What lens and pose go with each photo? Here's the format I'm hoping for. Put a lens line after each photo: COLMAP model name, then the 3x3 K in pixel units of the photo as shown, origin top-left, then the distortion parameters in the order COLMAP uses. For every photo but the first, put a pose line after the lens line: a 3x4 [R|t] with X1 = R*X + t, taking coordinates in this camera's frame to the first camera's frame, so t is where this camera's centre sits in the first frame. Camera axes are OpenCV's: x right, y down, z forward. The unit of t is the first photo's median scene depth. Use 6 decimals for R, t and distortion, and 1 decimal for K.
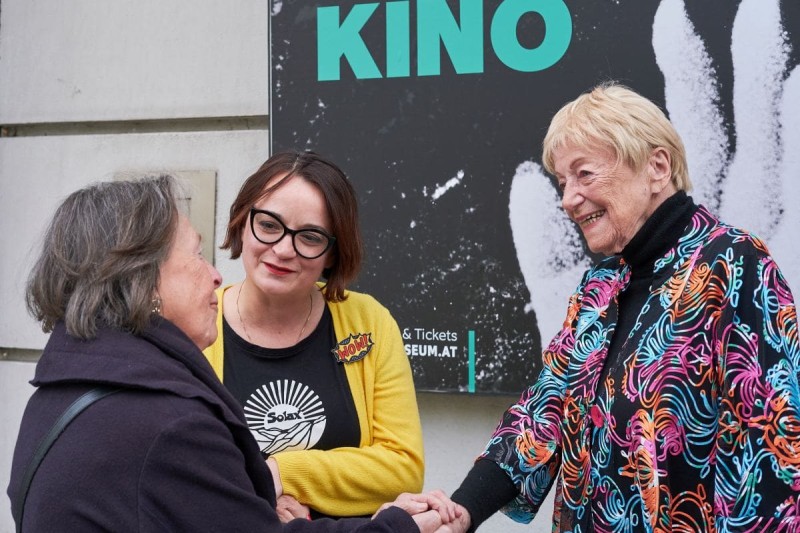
lens RADIAL K [[1860.1, 0, 400.0], [0, 1860.1, 266.5], [0, 0, 1]] dist [-0.153899, 0.293486]
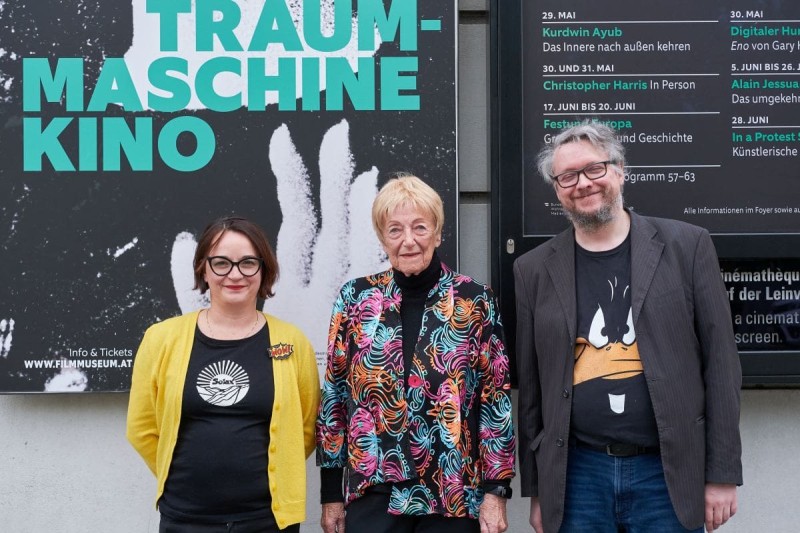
lens RADIAL K [[1860.1, 0, 400.0], [0, 1860.1, 266.5], [0, 0, 1]] dist [-0.153899, 0.293486]
pose [[0.707343, 0.001421, 0.706869, -0.841924], [0.025279, 0.999307, -0.027304, 0.015484], [-0.706418, 0.037182, 0.706817, -0.164644]]
